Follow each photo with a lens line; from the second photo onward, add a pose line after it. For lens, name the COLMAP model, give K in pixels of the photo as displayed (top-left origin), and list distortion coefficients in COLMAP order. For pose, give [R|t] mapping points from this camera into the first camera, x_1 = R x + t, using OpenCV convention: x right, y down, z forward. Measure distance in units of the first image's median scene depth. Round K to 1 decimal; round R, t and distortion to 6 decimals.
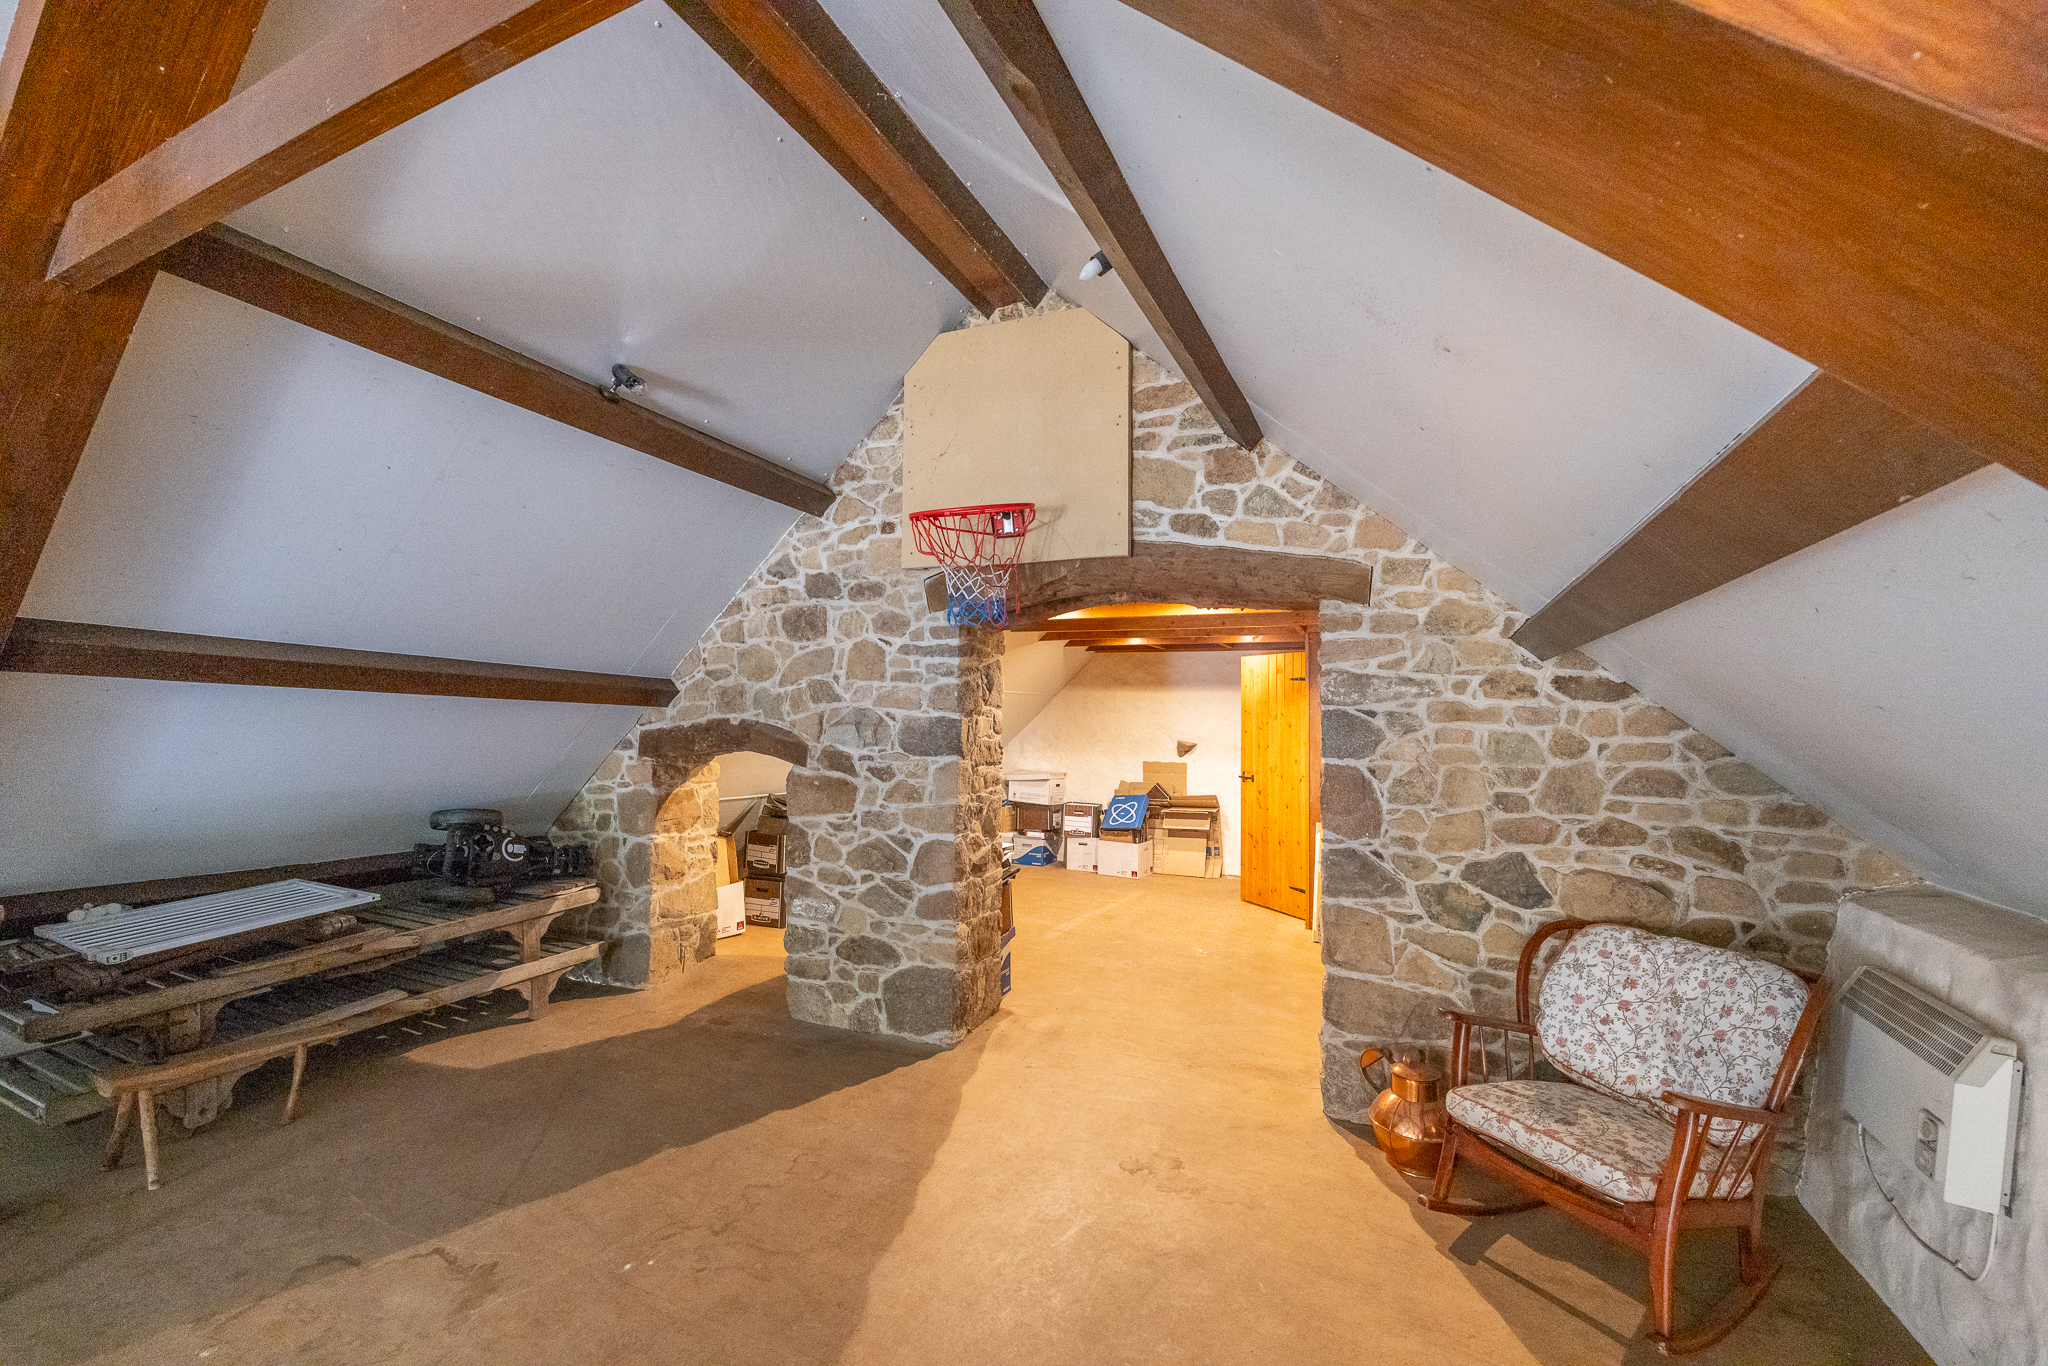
lens RADIAL K [[823.7, 0, 1029.8], [0, 823.7, 713.0], [0, 0, 1]] dist [0.000300, 0.000259]
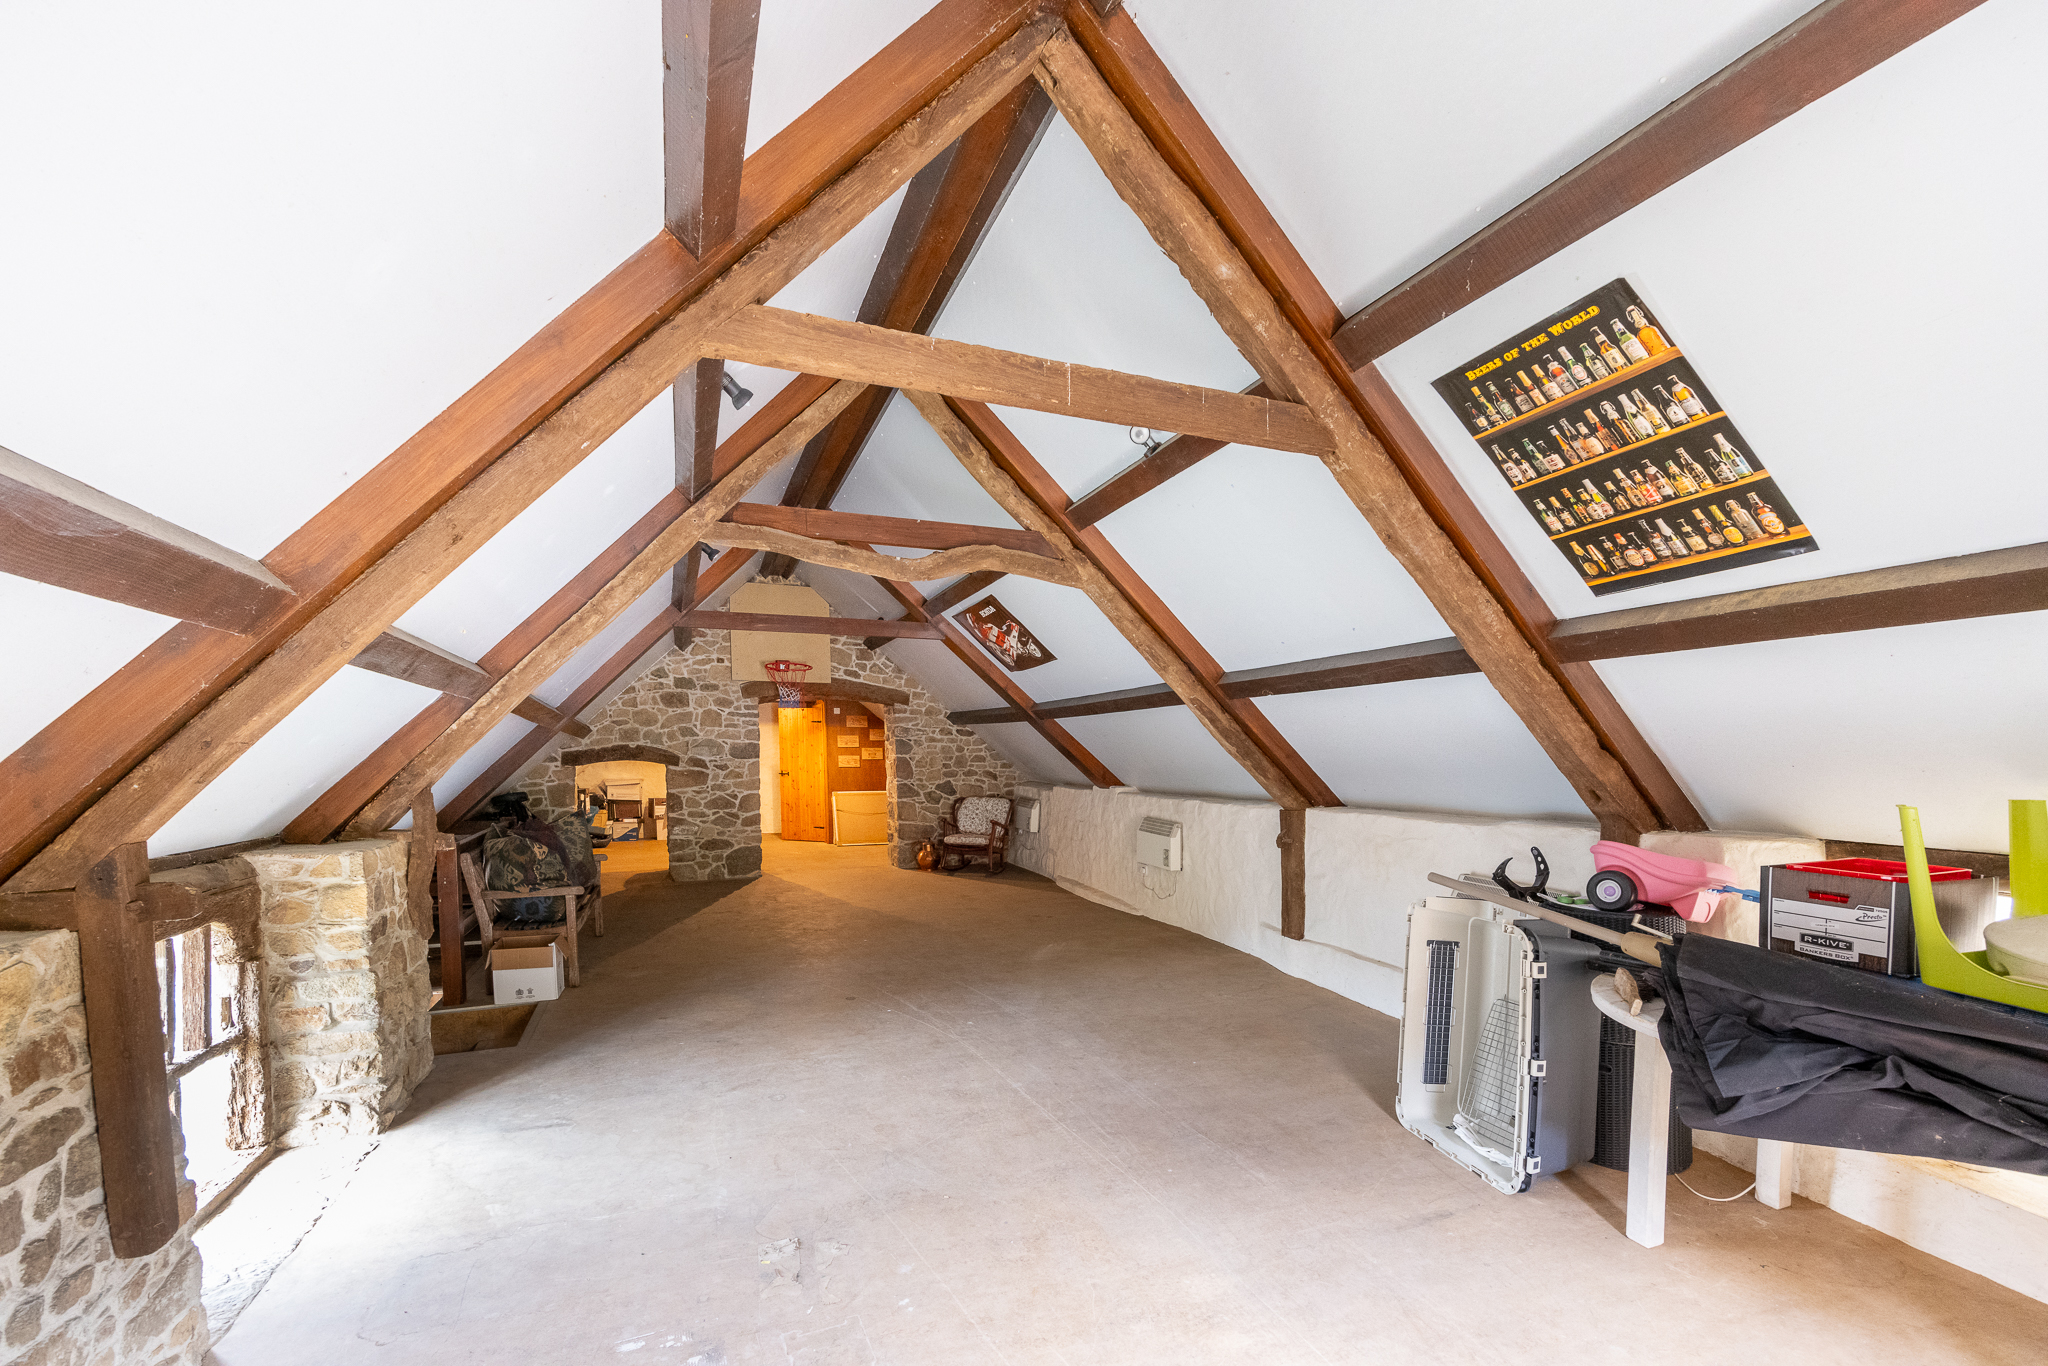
lens RADIAL K [[823.7, 0, 1029.8], [0, 823.7, 713.0], [0, 0, 1]] dist [0.000300, 0.000259]
pose [[0.688417, 0.015951, 0.725140, -1.264003], [0.003043, 0.999686, -0.024879, -0.019129], [-0.725309, 0.019334, 0.688152, -1.223505]]
